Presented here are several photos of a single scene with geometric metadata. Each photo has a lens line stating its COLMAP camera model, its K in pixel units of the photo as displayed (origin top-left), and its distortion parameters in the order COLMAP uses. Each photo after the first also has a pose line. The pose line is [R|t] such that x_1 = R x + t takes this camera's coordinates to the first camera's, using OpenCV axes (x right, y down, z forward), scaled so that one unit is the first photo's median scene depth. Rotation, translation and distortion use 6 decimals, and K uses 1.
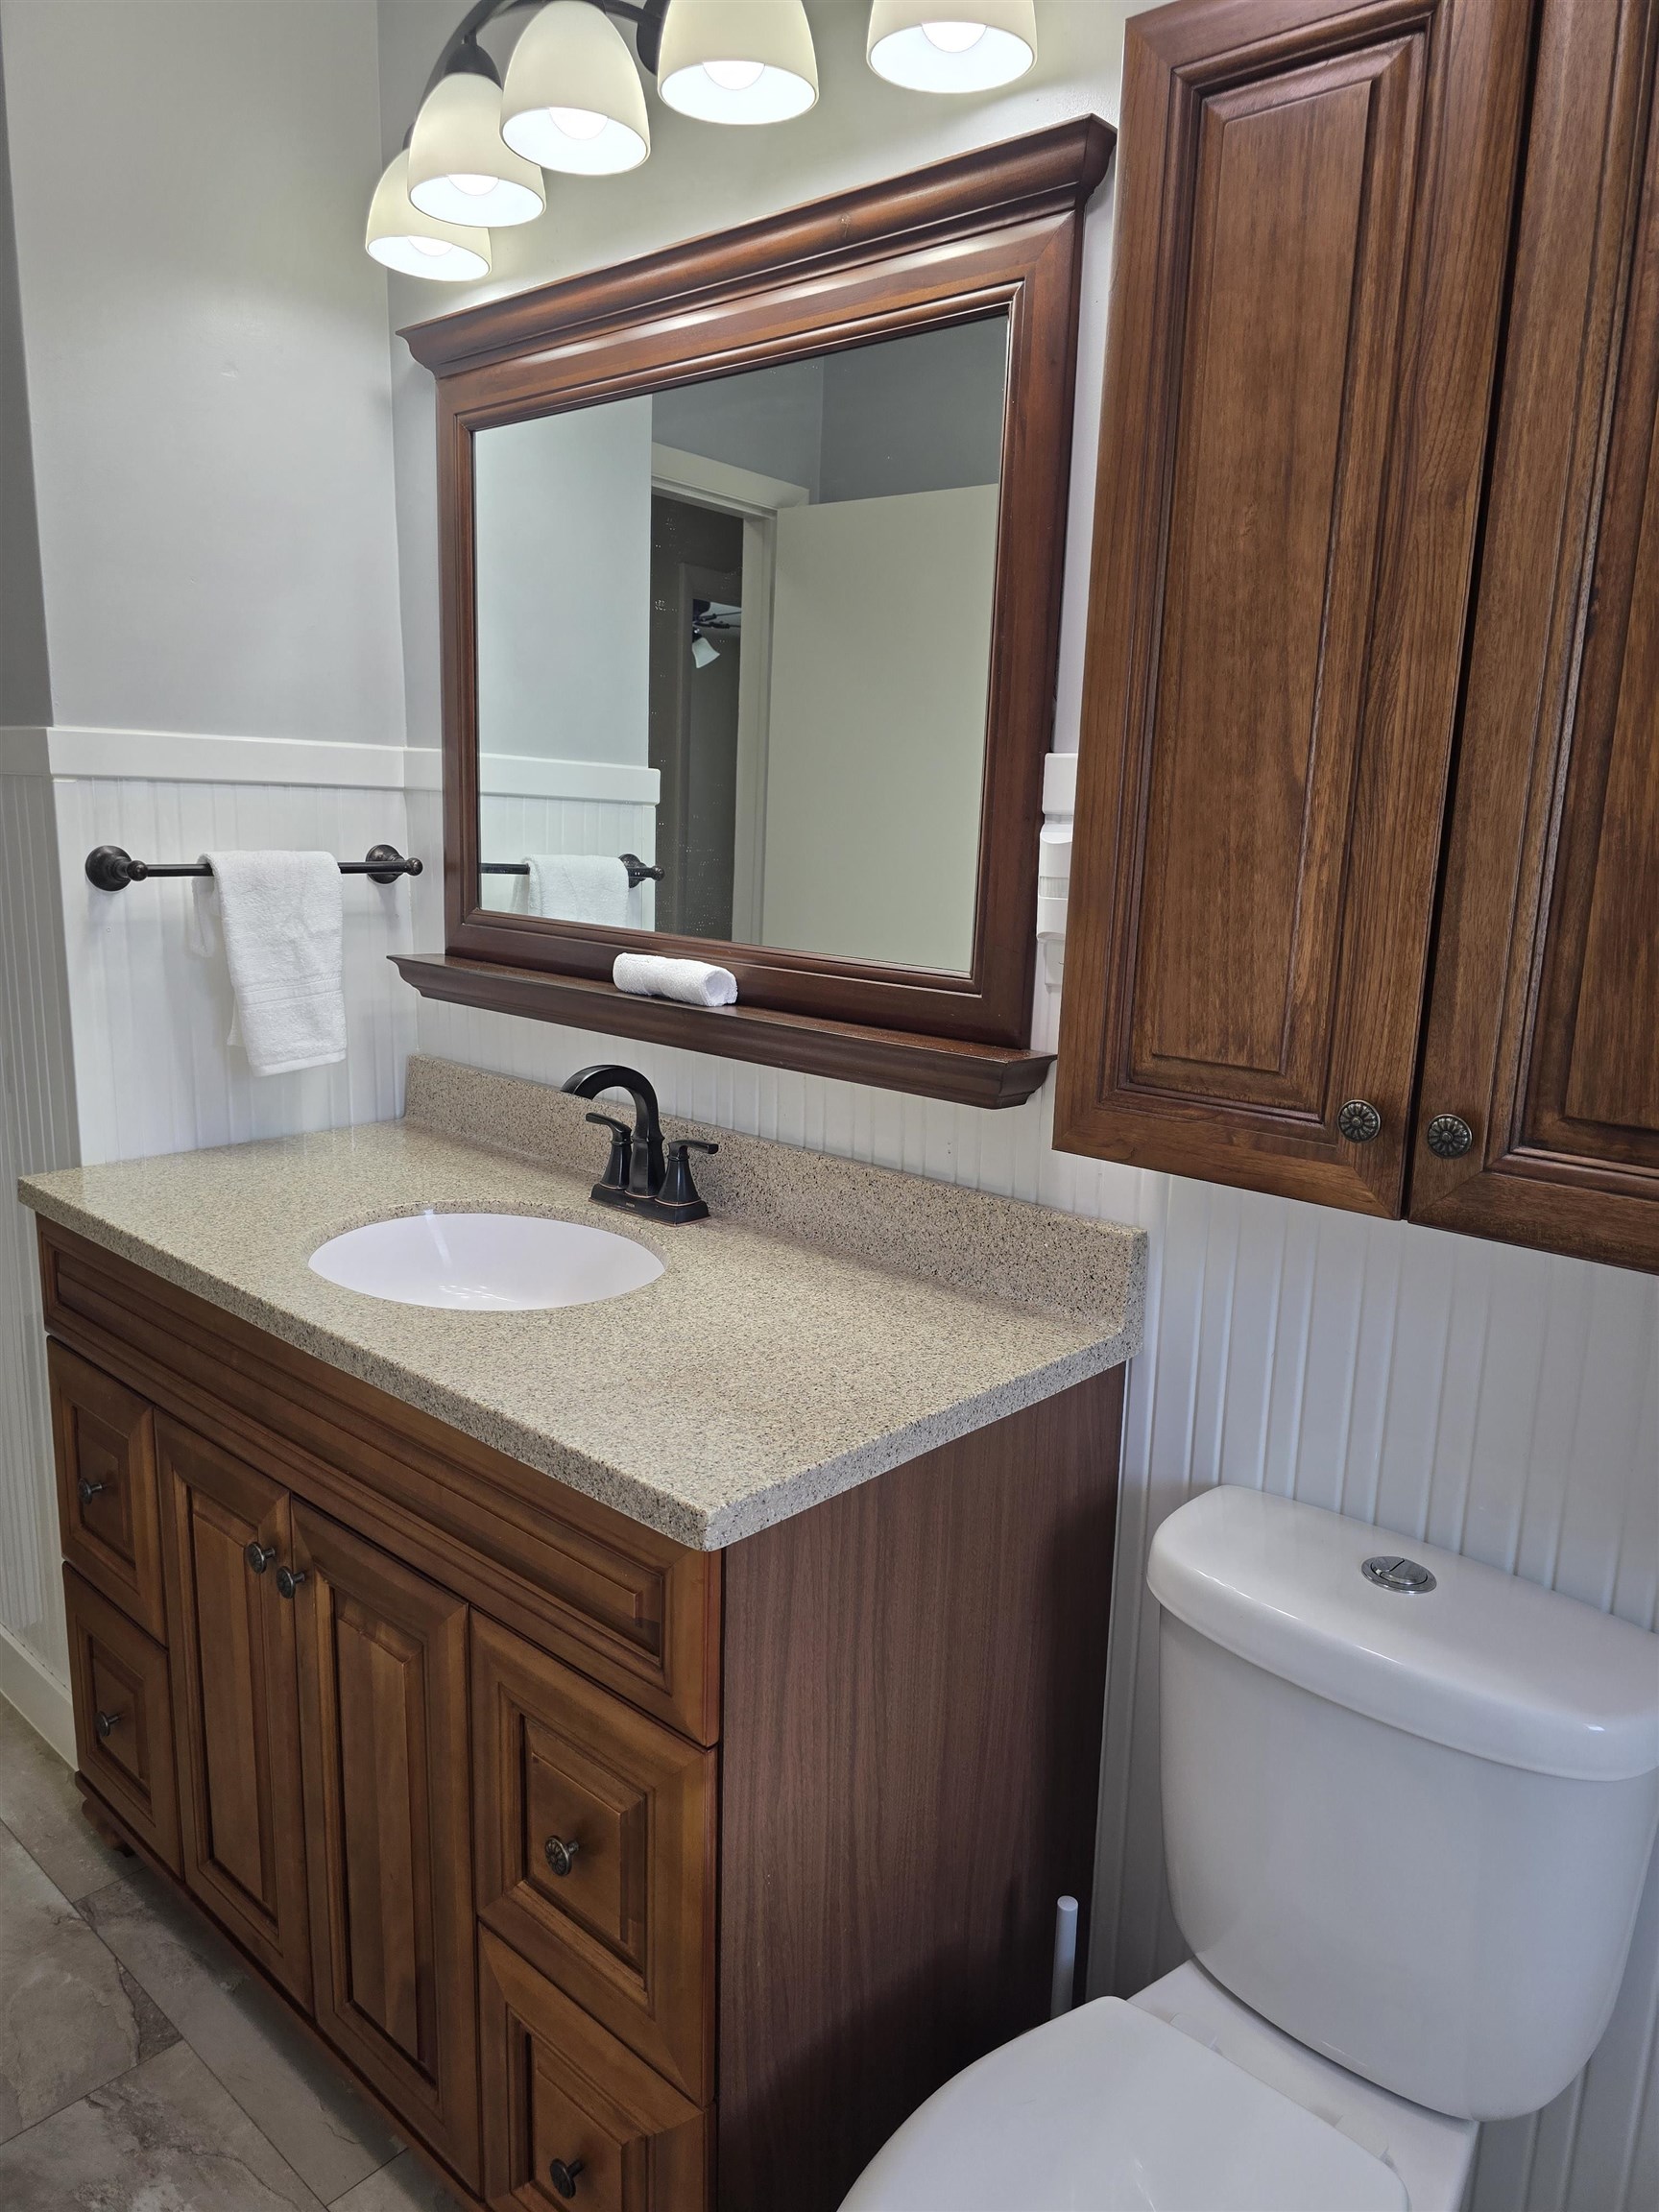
lens RADIAL K [[1489.0, 0, 826.4], [0, 1489.0, 1101.8], [0, 0, 1]] dist [0.069534, -0.063392]
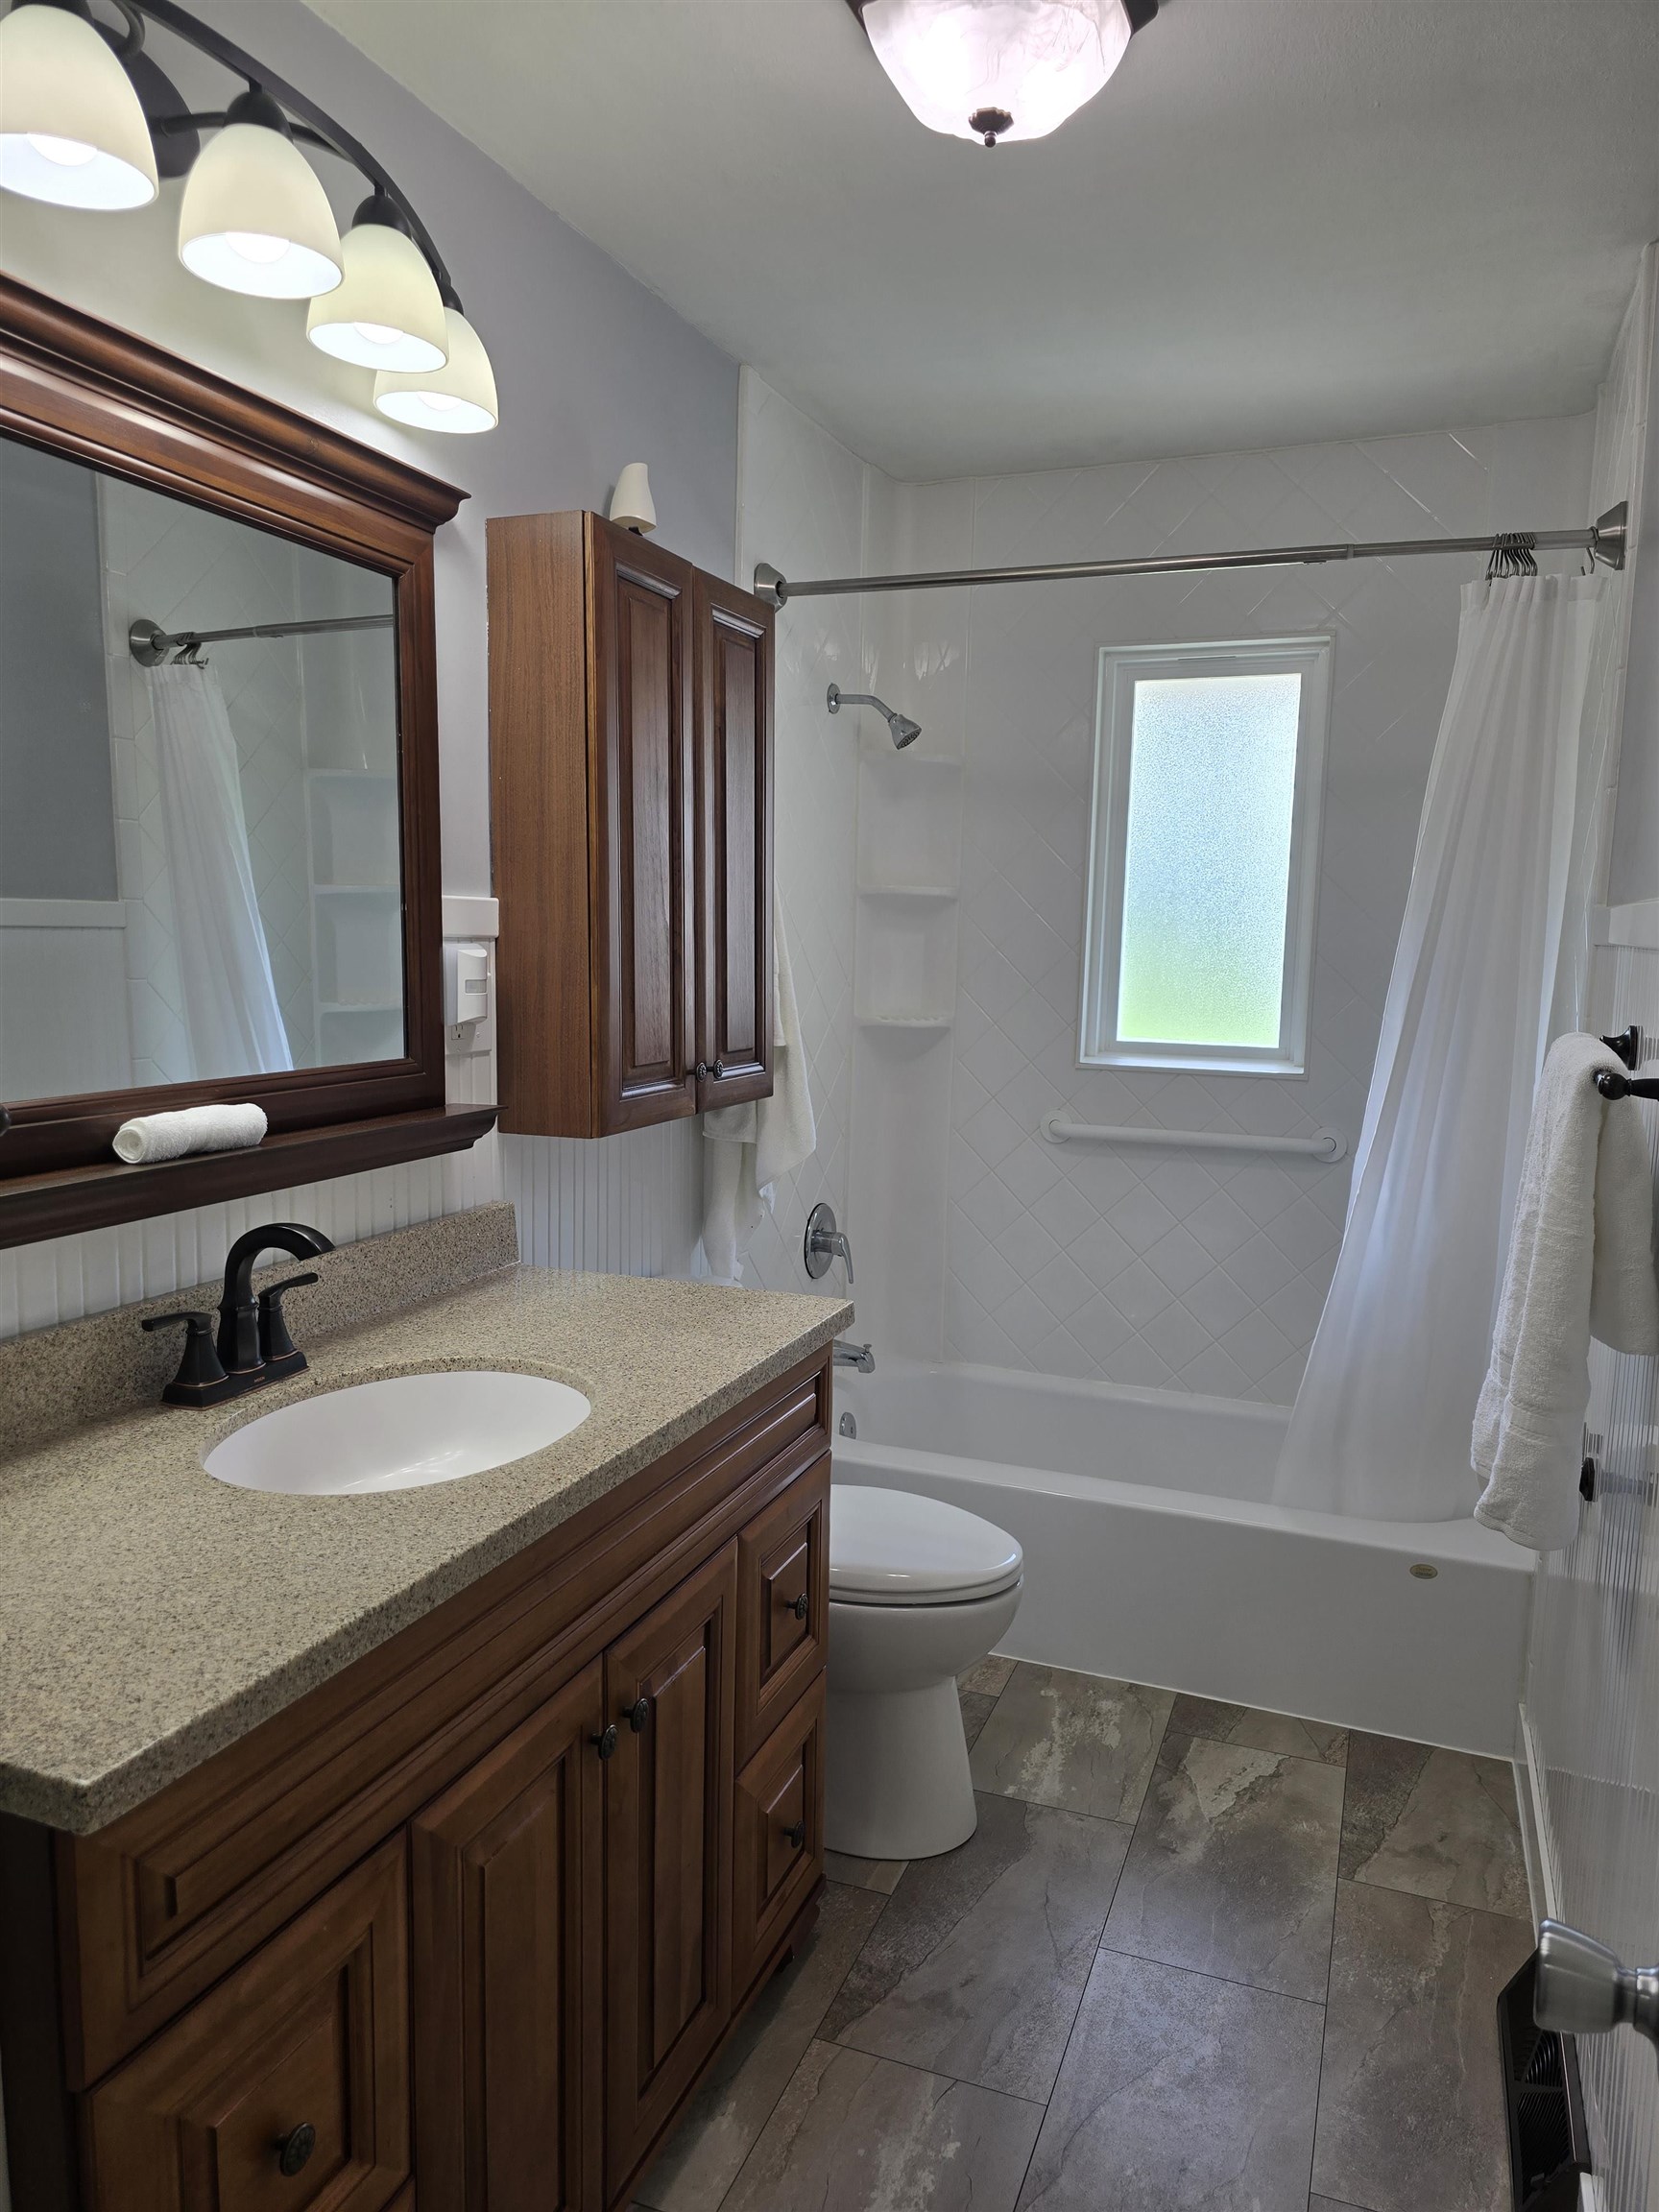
lens RADIAL K [[1489.0, 0, 827.5], [0, 1489.0, 1112.8], [0, 0, 1]] dist [0.069534, -0.063392]
pose [[-0.345730, -0.147597, 0.926653, -1.234503], [0.164947, 0.962614, 0.214866, -0.259535], [-0.923722, 0.227135, -0.308459, 1.068845]]
